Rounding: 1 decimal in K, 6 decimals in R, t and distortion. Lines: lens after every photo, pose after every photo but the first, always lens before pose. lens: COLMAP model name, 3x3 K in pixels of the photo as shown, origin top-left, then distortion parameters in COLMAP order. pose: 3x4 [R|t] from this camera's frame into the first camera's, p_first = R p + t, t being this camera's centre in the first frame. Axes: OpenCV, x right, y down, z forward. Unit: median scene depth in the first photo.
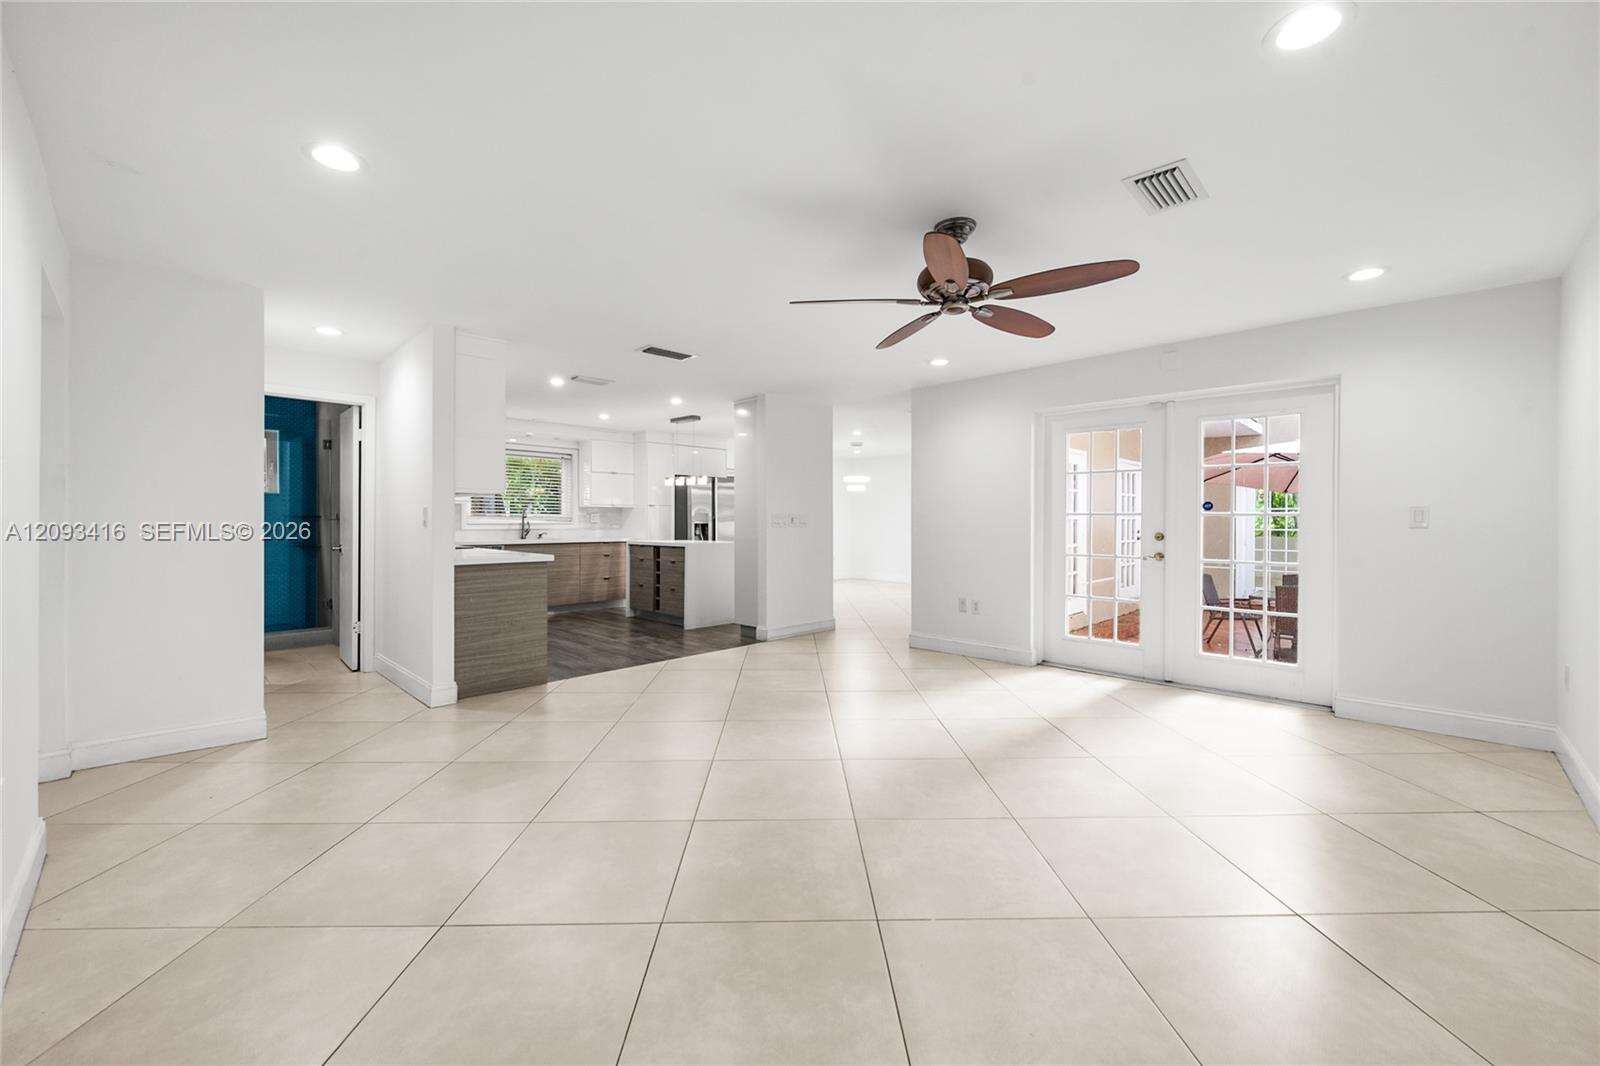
lens RADIAL K [[639.7, 0, 803.0], [0, 639.7, 532.7], [0, 0, 1]] dist [0.000720, 0.000115]
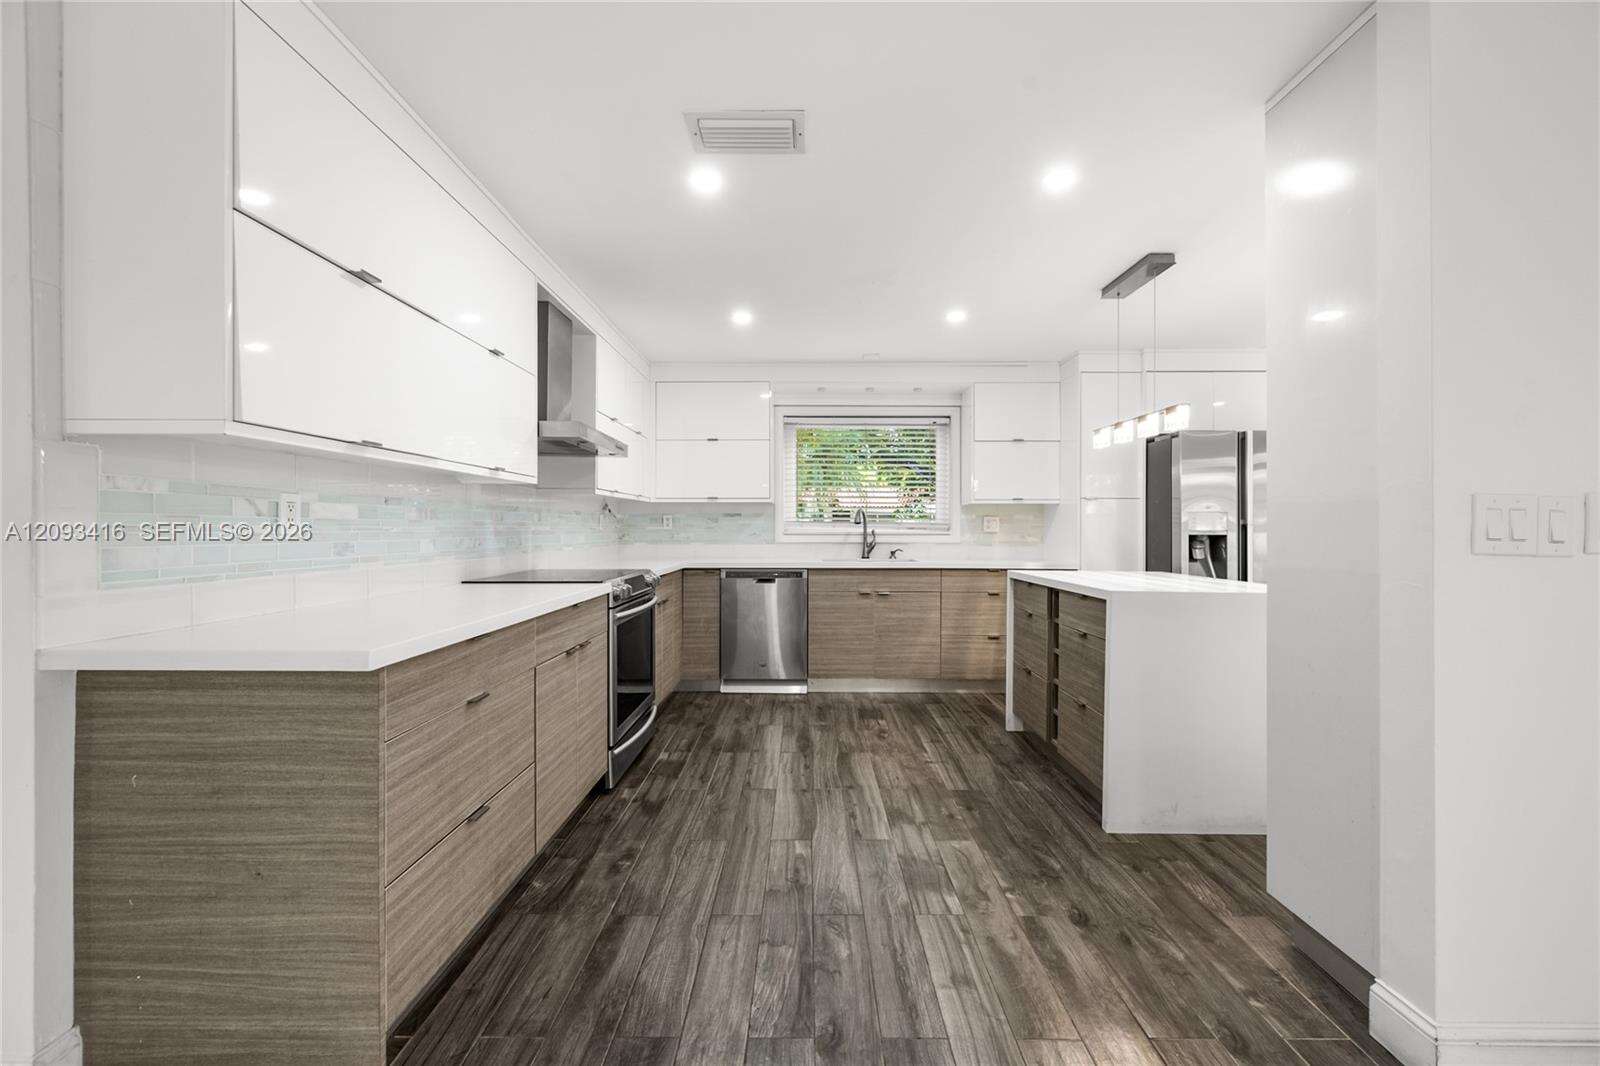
lens RADIAL K [[639.7, 0, 803.0], [0, 639.7, 532.7], [0, 0, 1]] dist [0.000720, 0.000115]
pose [[0.698073, 0.002528, -0.716022, -0.039035], [-0.015032, 0.999825, -0.011126, -0.007363], [0.715869, 0.018530, 0.697989, 0.528368]]
